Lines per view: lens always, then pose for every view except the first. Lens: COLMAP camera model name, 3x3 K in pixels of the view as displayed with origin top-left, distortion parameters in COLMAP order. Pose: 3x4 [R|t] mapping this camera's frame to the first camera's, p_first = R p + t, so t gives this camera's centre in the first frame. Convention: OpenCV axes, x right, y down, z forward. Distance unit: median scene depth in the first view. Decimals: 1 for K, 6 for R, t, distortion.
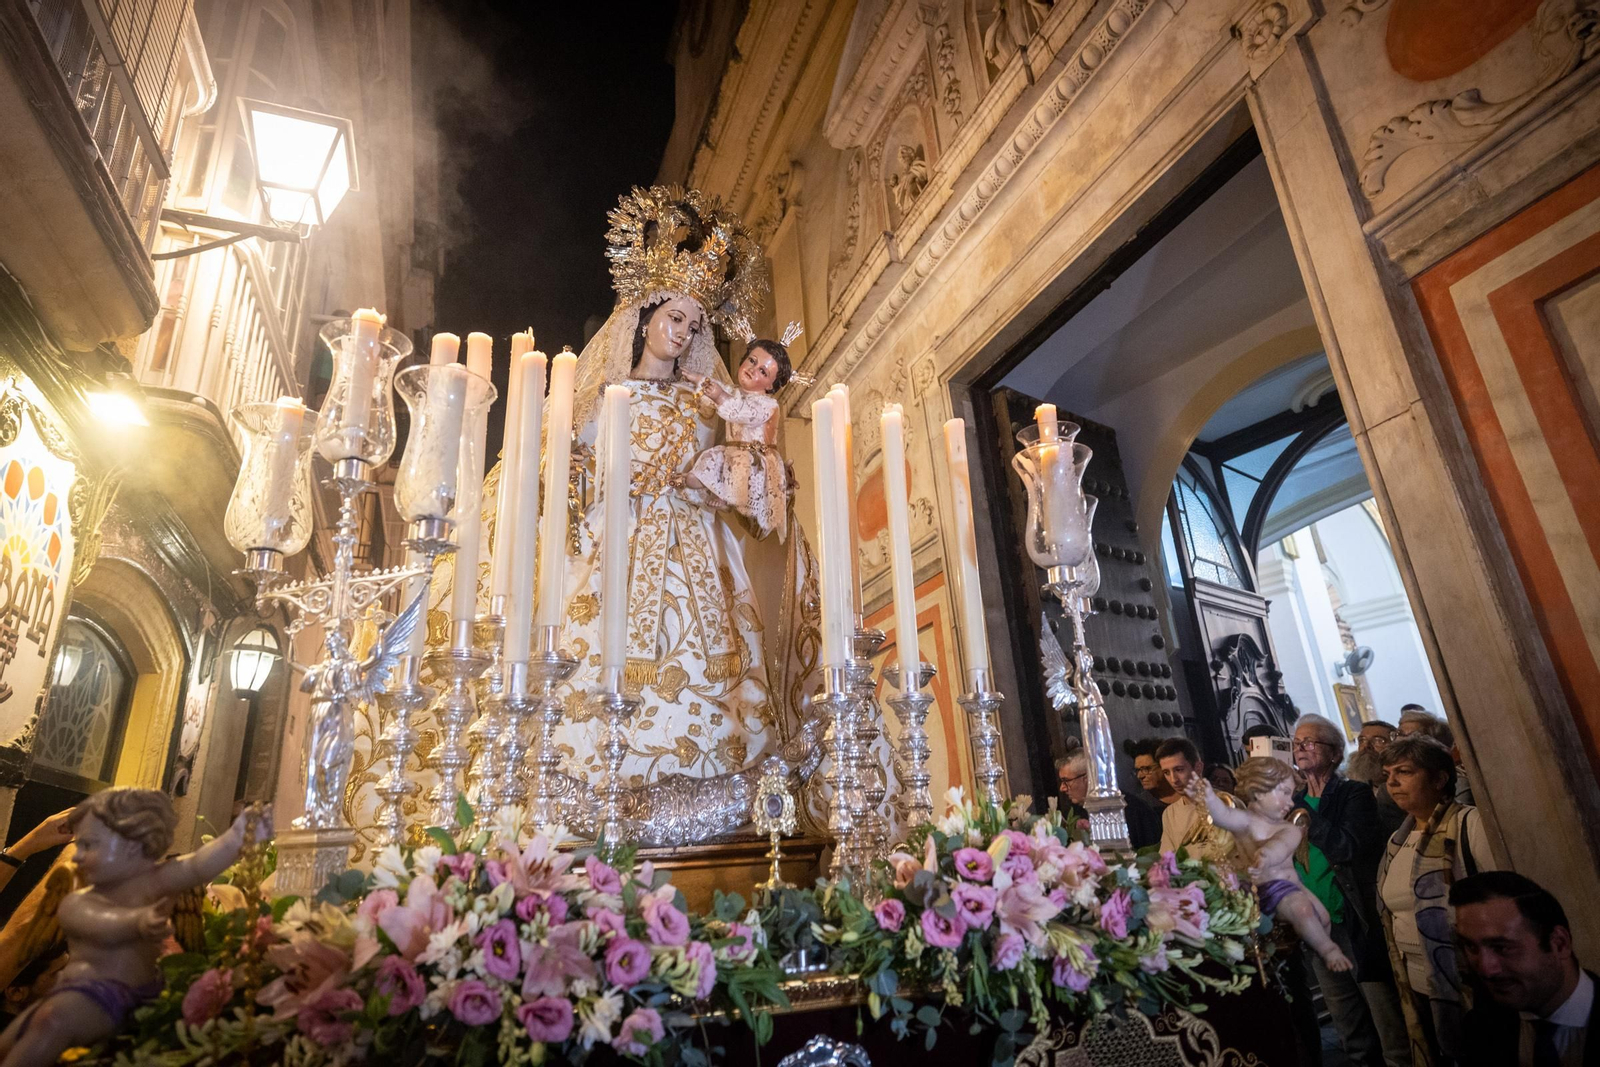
lens RADIAL K [[856.6, 0, 791.4], [0, 856.6, 530.5], [0, 0, 1]] dist [0.001451, -0.000341]
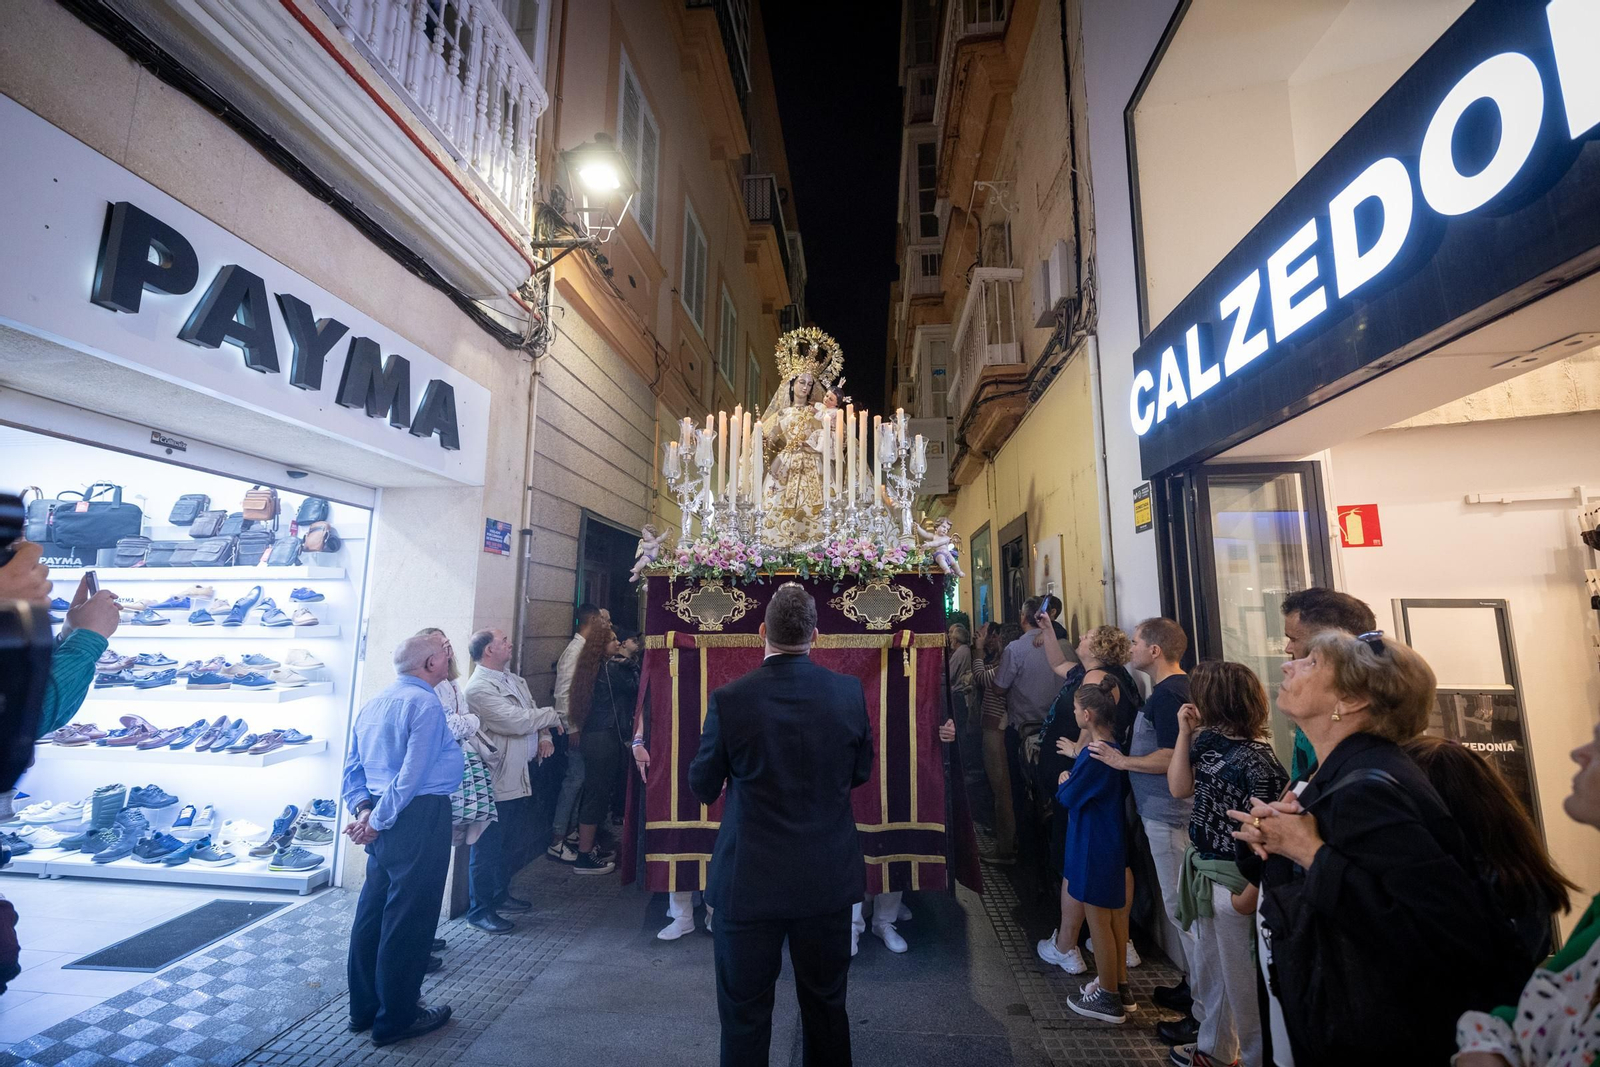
lens RADIAL K [[617.7, 0, 800.0], [0, 617.7, 533.5], [0, 0, 1]] dist [-0.000117, -0.000006]
pose [[0.911355, -0.051154, -0.408429, 0.713051], [0.095853, 0.991344, 0.089722, 0.049429], [0.400304, -0.120918, 0.908370, -0.918180]]
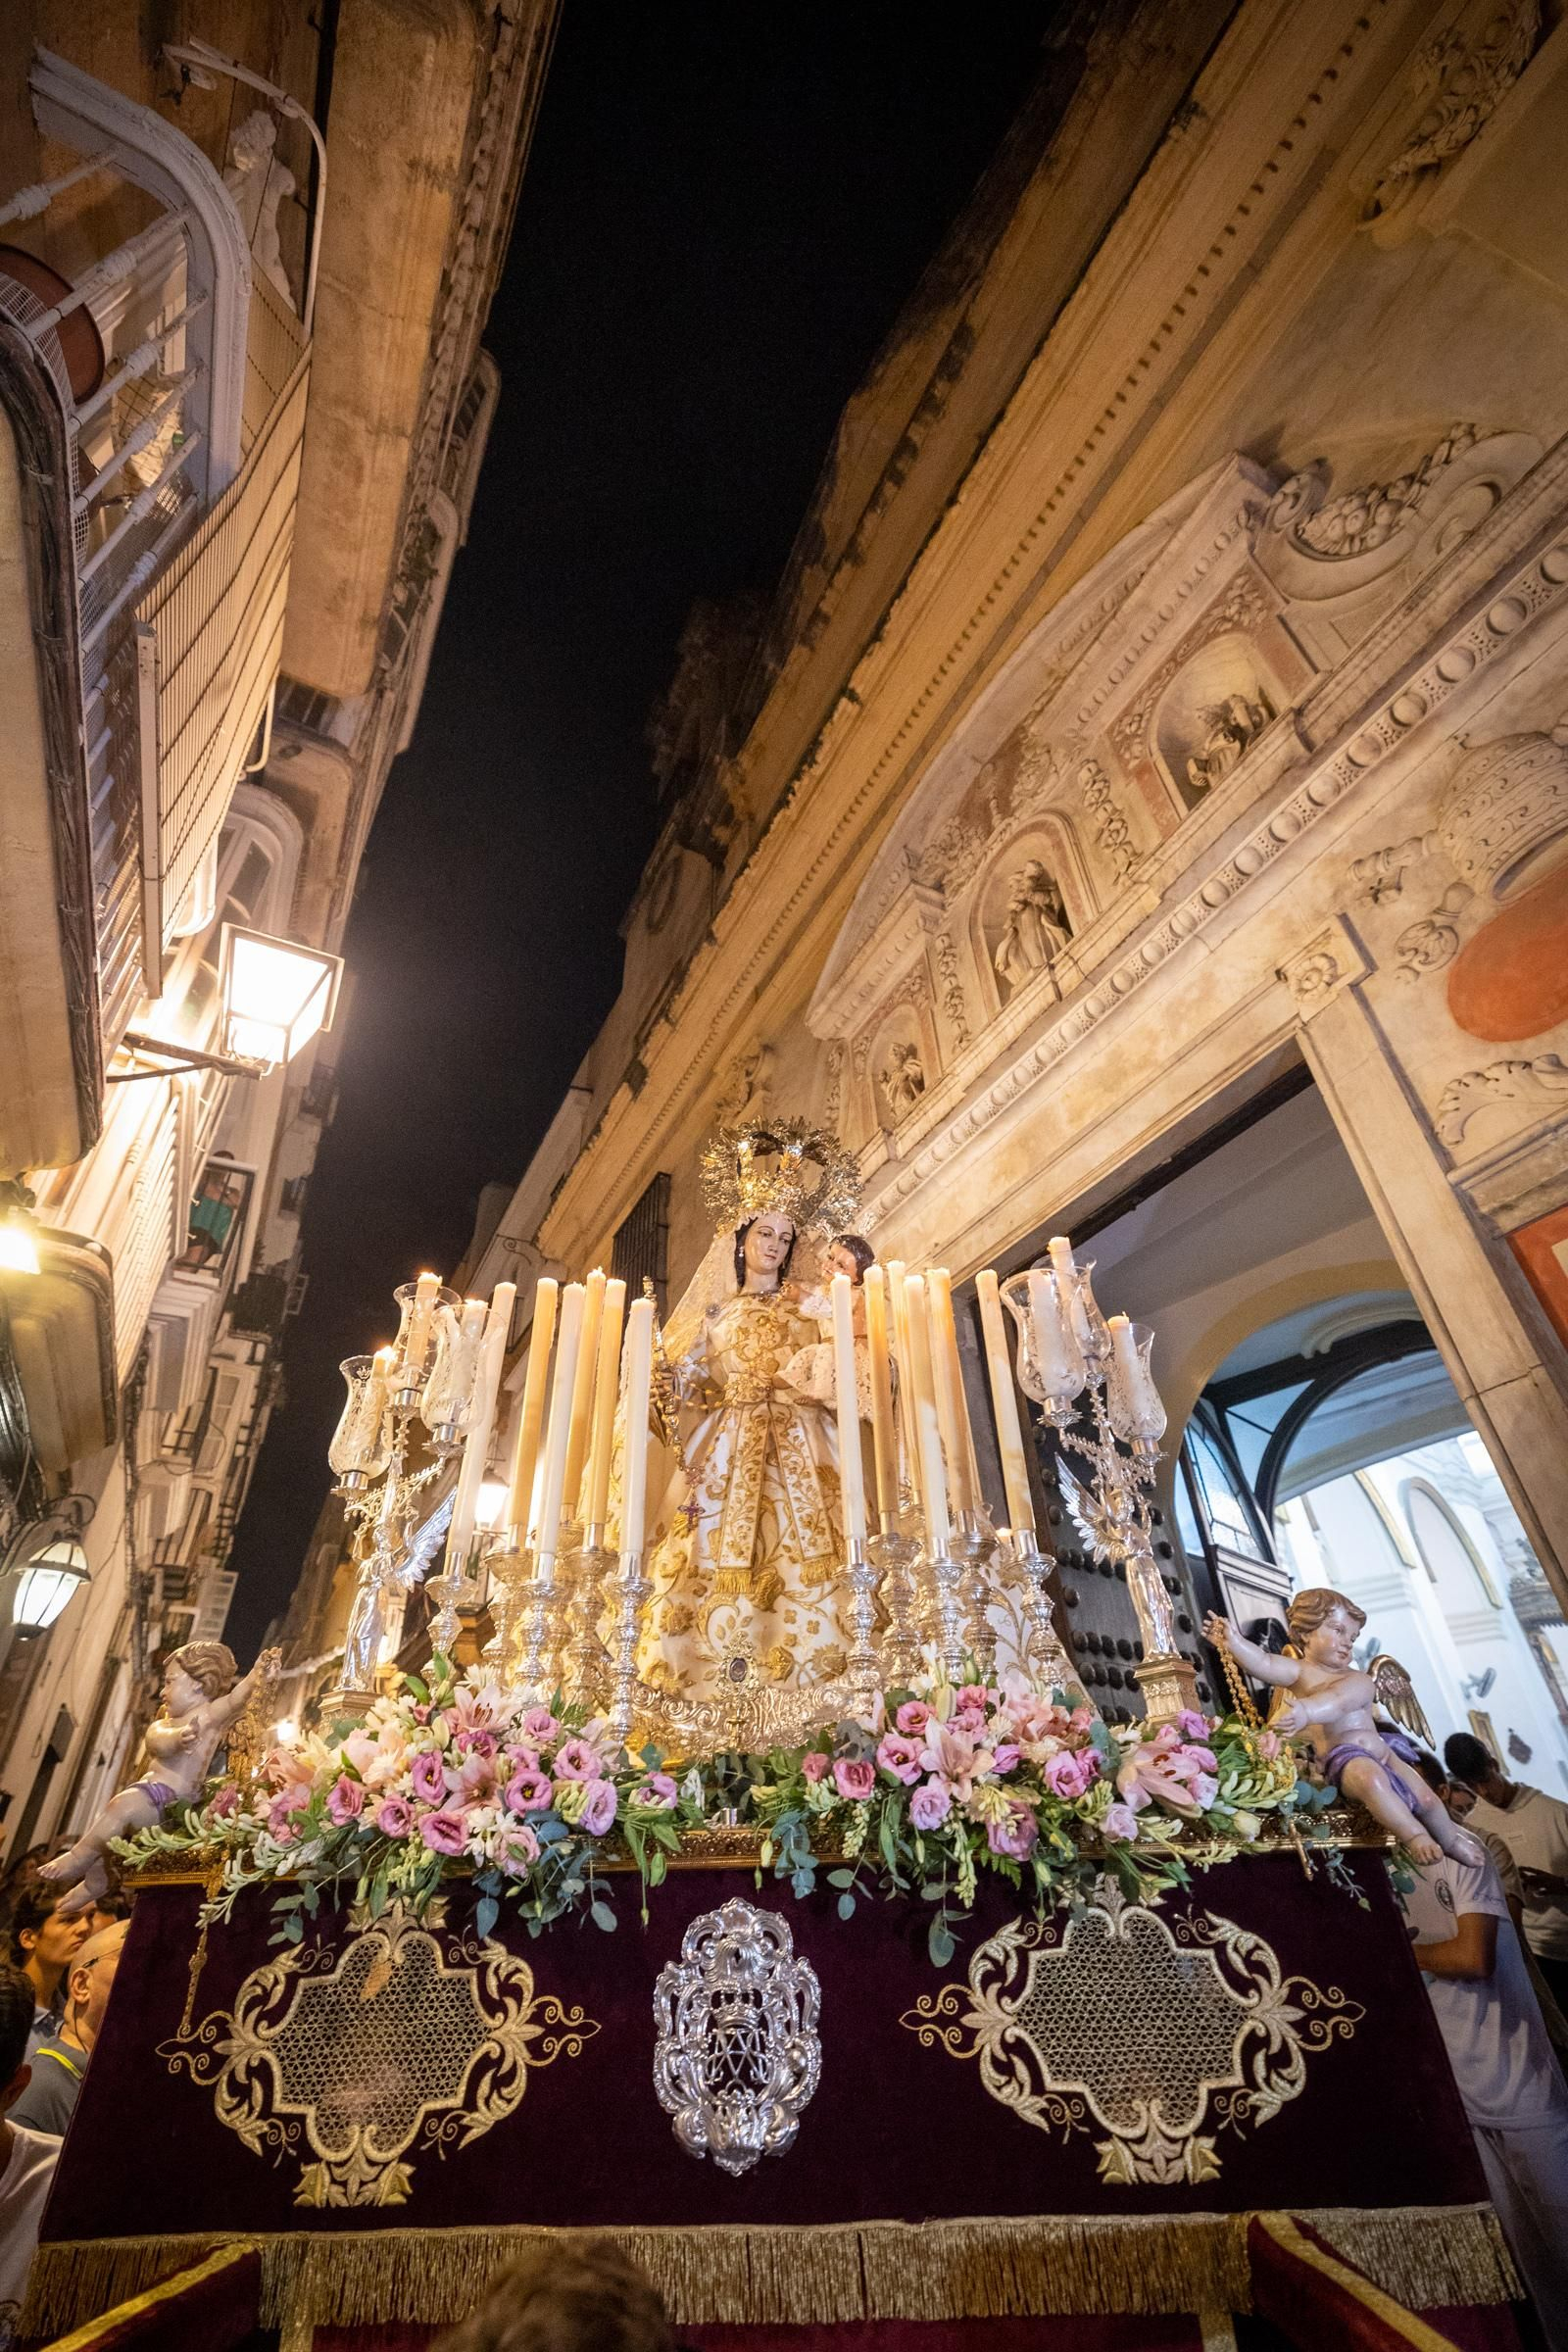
lens RADIAL K [[969.1, 0, 776.9], [0, 969.1, 1192.3], [0, 0, 1]] dist [-0.000289, -0.000075]
pose [[0.916190, -0.223336, -0.332741, 0.337664], [0.115407, 0.942177, -0.314618, 0.098084], [0.383766, 0.249849, 0.888988, -0.092462]]
